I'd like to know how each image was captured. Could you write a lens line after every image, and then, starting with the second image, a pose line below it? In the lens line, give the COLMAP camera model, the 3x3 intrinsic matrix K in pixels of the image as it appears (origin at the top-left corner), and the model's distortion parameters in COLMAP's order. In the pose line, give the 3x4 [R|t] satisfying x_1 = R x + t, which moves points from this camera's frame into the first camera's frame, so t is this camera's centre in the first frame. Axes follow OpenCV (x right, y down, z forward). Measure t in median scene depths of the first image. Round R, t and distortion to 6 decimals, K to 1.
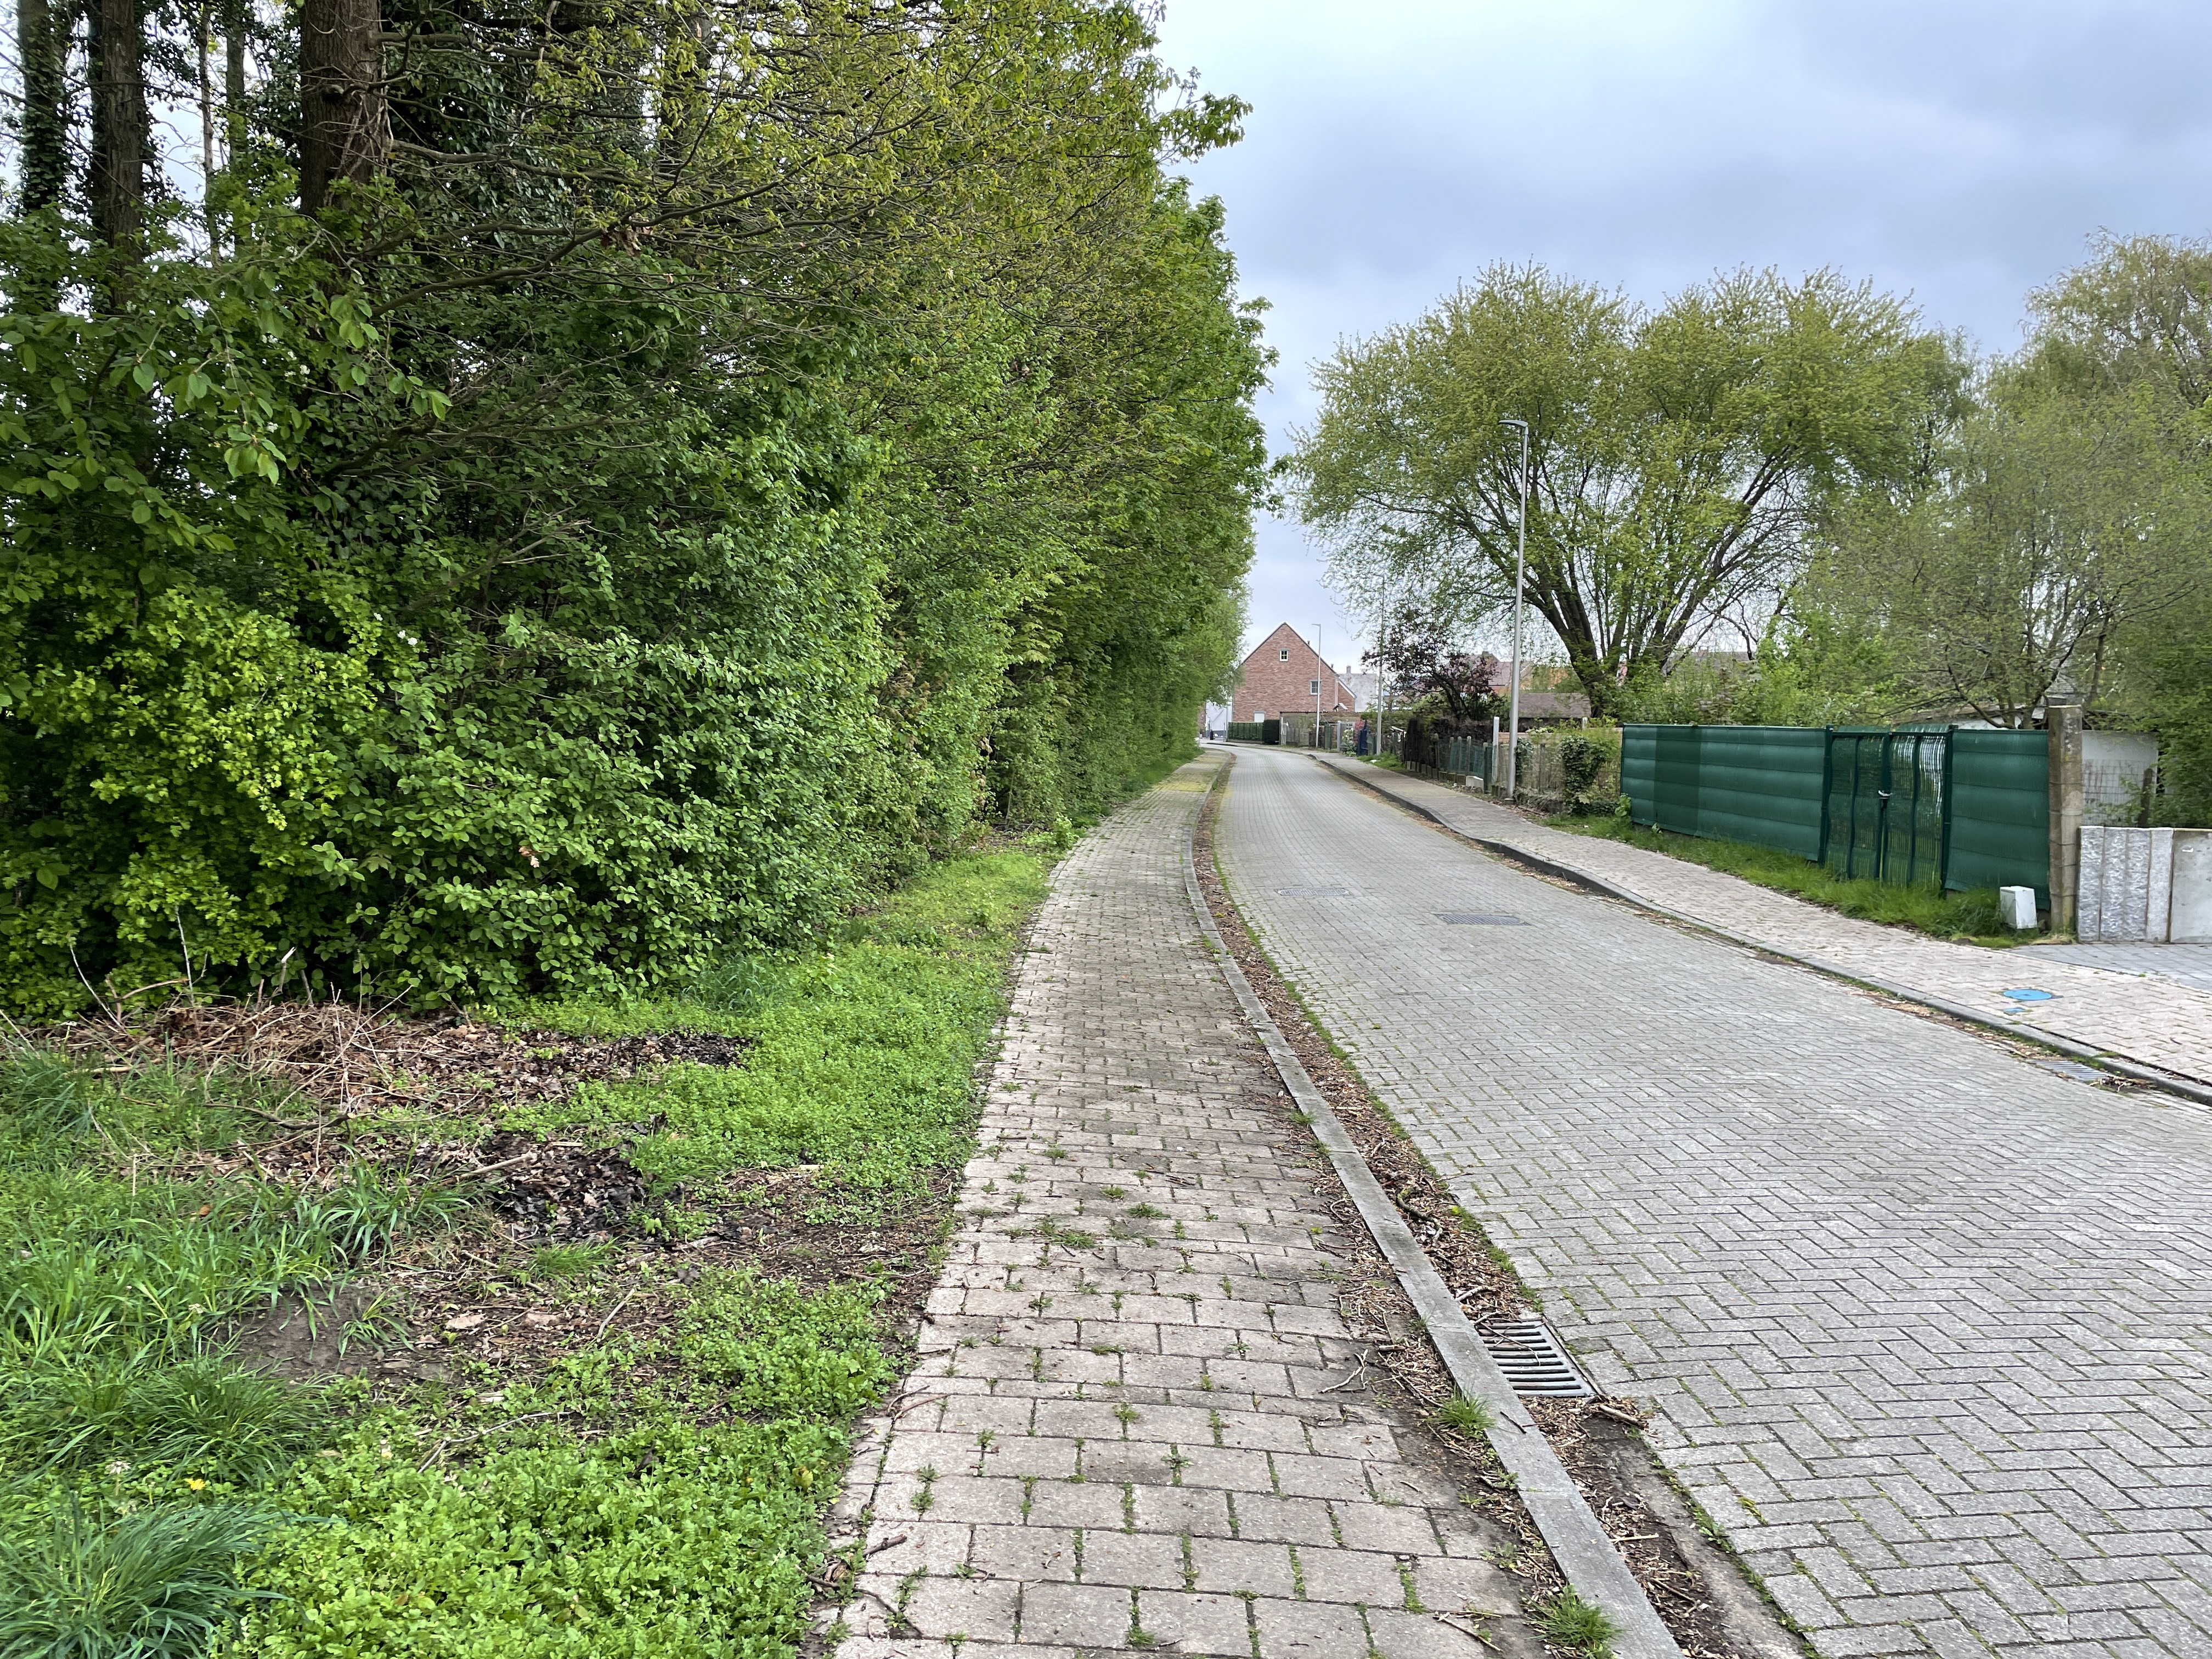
lens RADIAL K [[1660.0, 0, 1095.9], [0, 1660.0, 821.0], [0, 0, 1]] dist [0.087040, -0.105055]
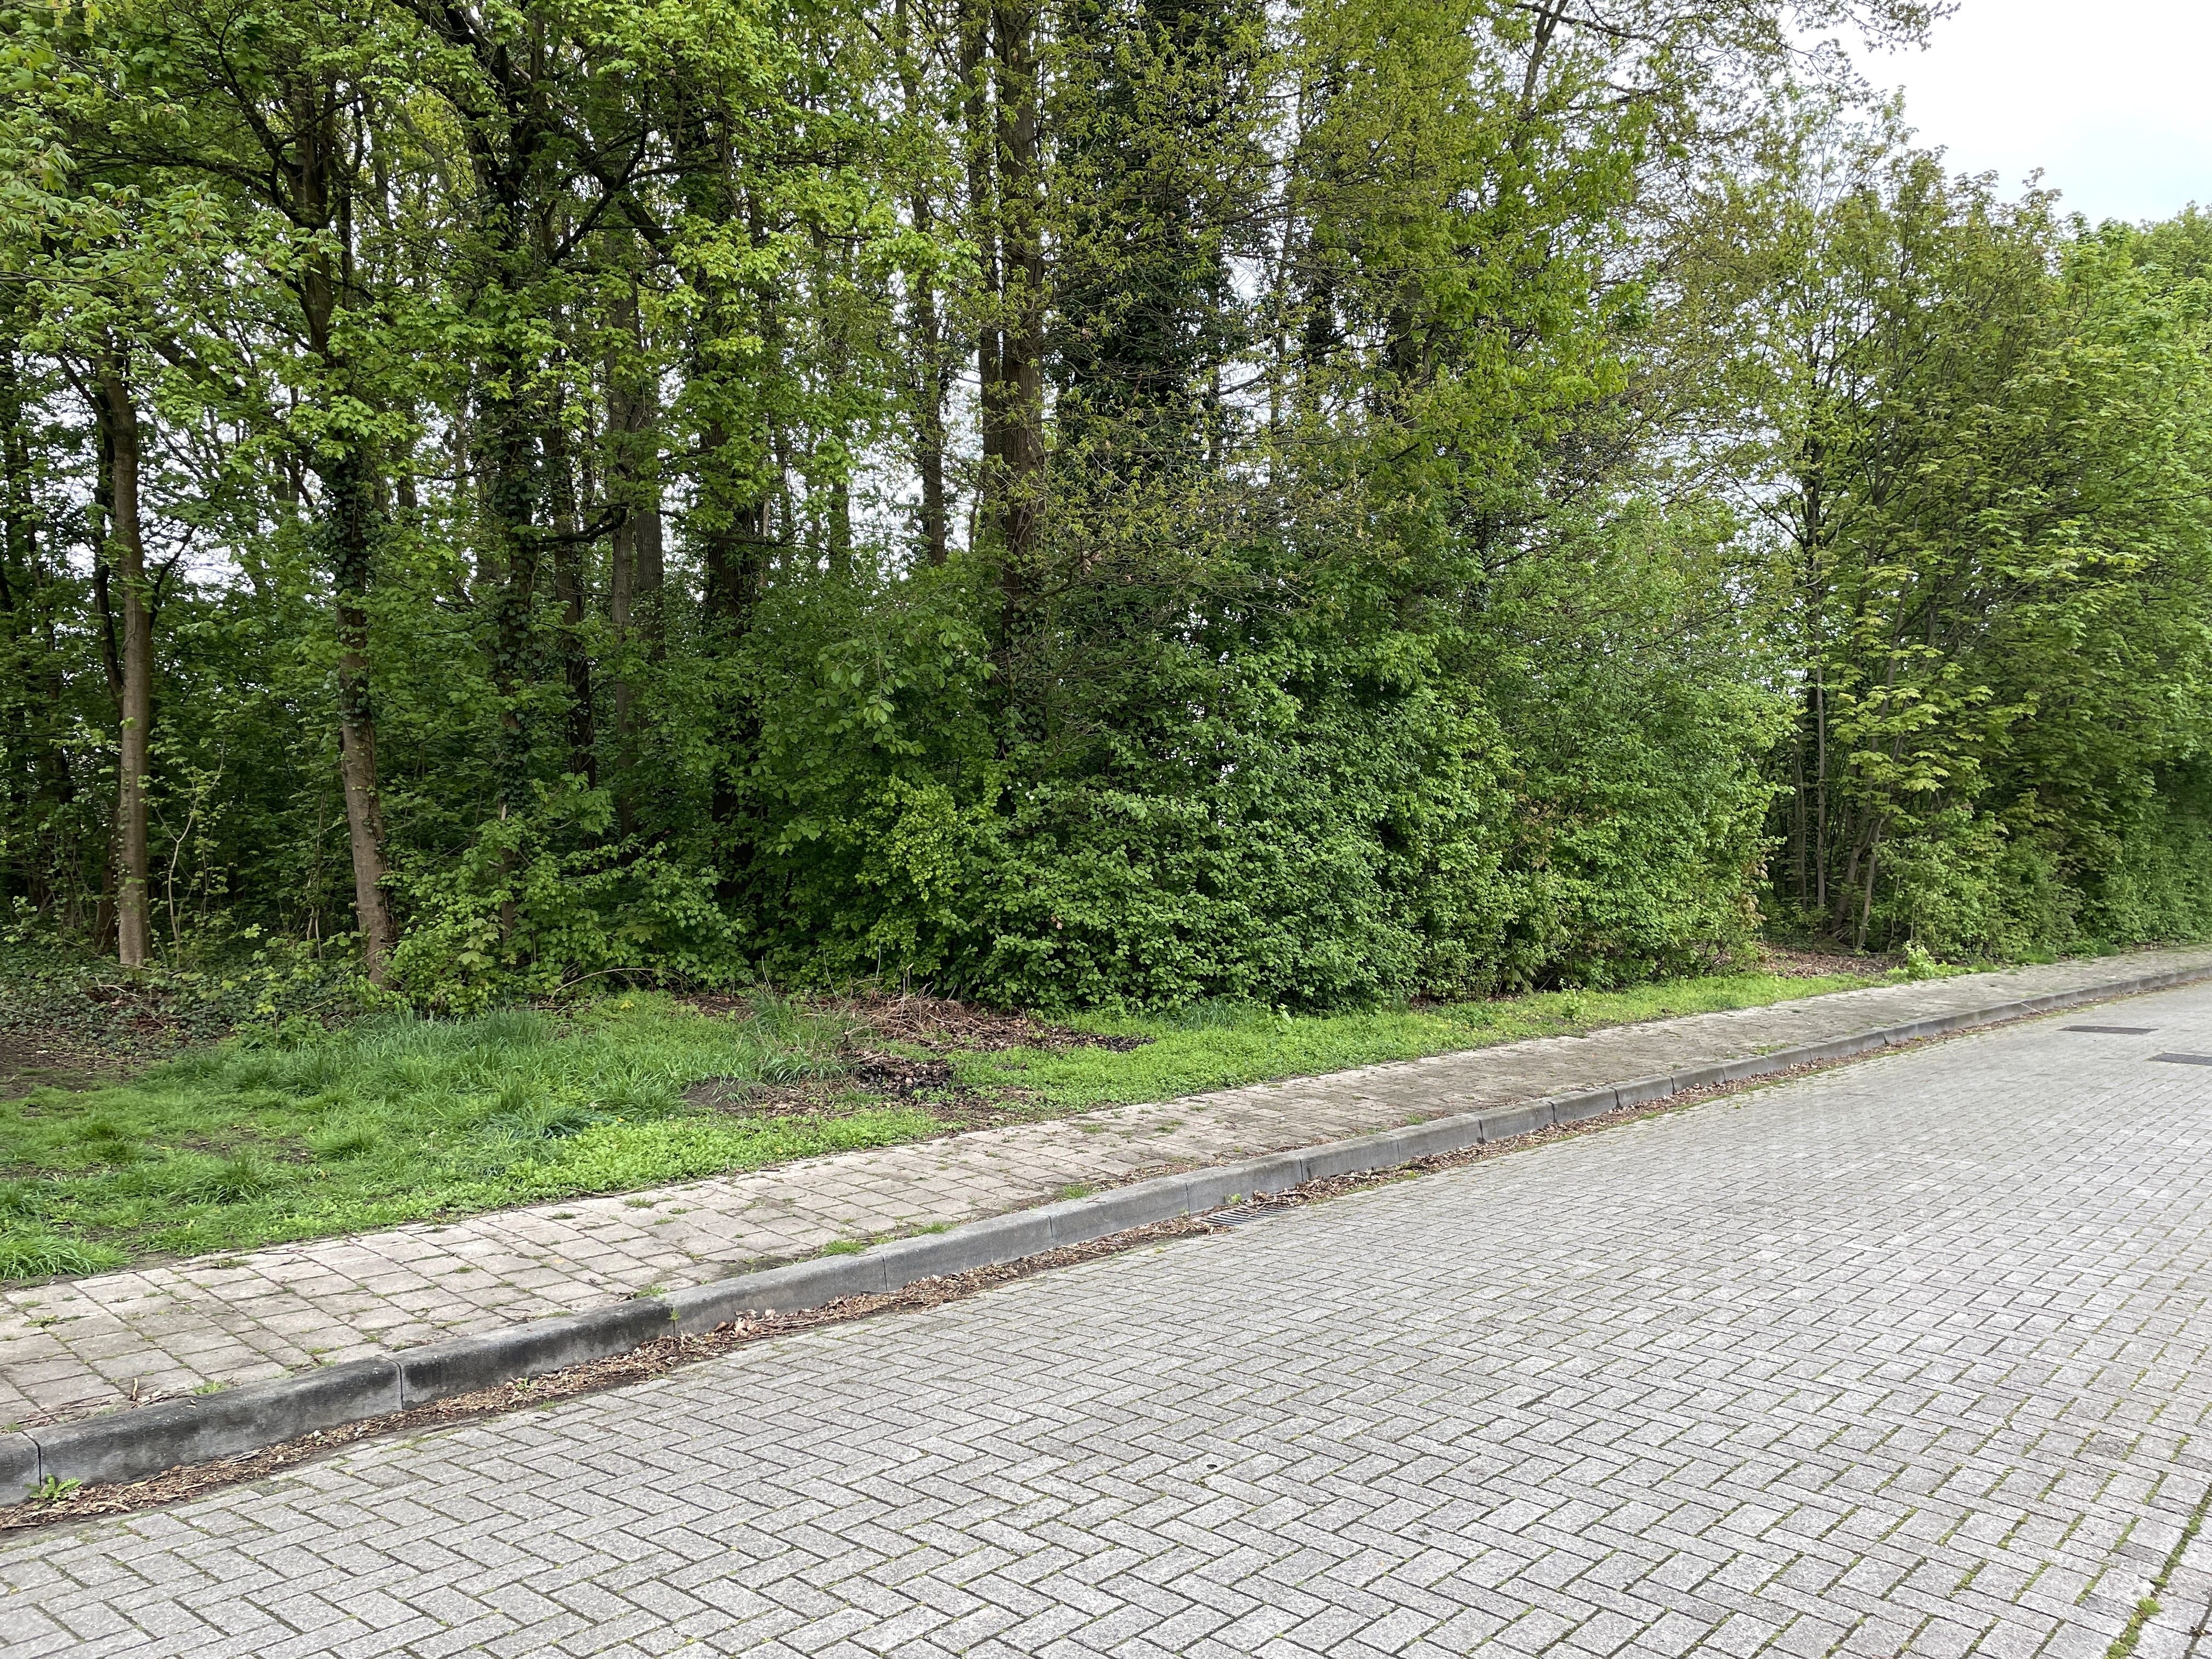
lens RADIAL K [[1660.0, 0, 1094.1], [0, 1660.0, 822.0], [0, 0, 1]] dist [0.087040, -0.105055]
pose [[0.751121, -0.013044, -0.660036, 1.151978], [-0.042070, 0.996827, -0.067576, 0.045197], [0.658823, 0.078525, 0.748189, -0.340142]]
